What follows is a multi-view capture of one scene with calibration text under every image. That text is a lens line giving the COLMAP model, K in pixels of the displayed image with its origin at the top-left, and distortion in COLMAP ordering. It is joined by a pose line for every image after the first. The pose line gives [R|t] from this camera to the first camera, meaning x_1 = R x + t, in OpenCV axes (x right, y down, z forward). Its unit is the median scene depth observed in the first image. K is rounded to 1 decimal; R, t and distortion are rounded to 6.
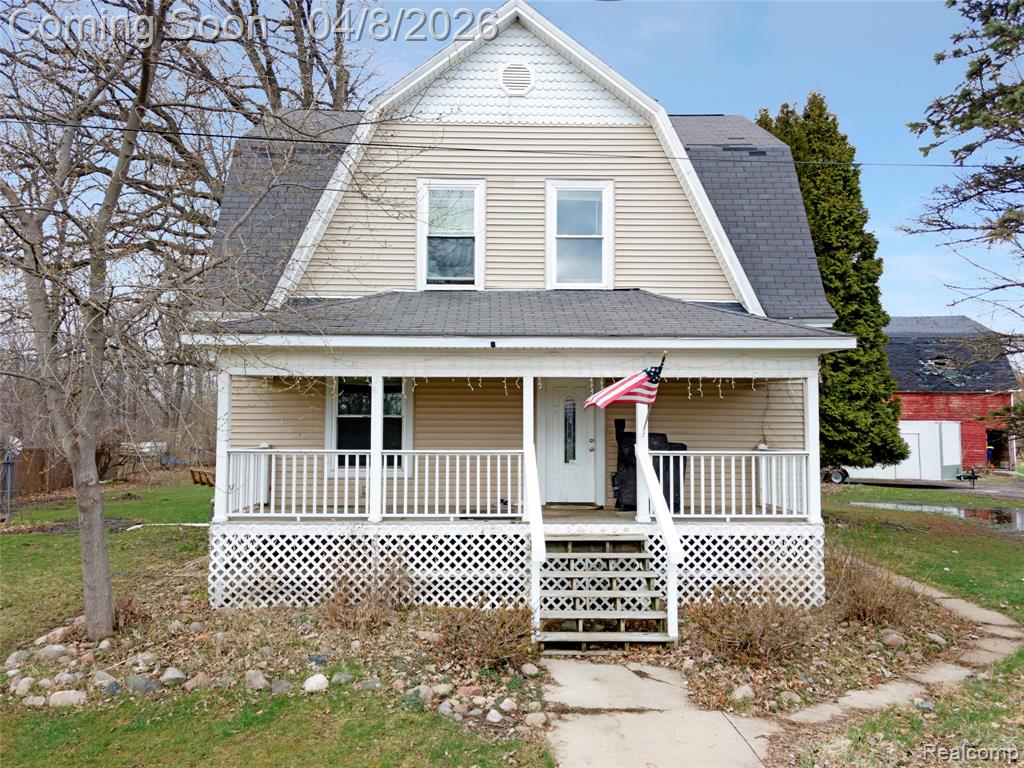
lens RADIAL K [[763.2, 0, 512.0], [0, 763.2, 384.0], [0, 0, 1]] dist [0.007081, 0.002065]
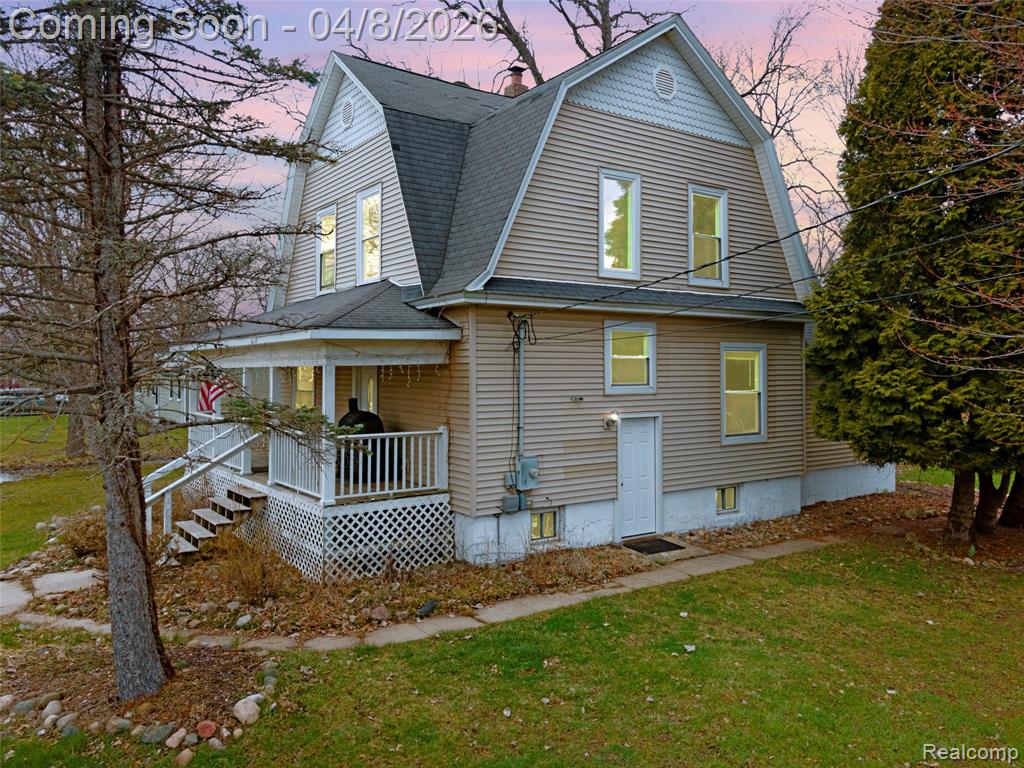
lens RADIAL K [[763.2, 0, 512.0], [0, 763.2, 384.0], [0, 0, 1]] dist [0.007081, 0.002065]
pose [[0.826708, -0.015036, 0.562430, -0.330670], [0.006284, 0.999827, 0.017491, -0.000871], [-0.562595, -0.010926, 0.826660, -0.004810]]
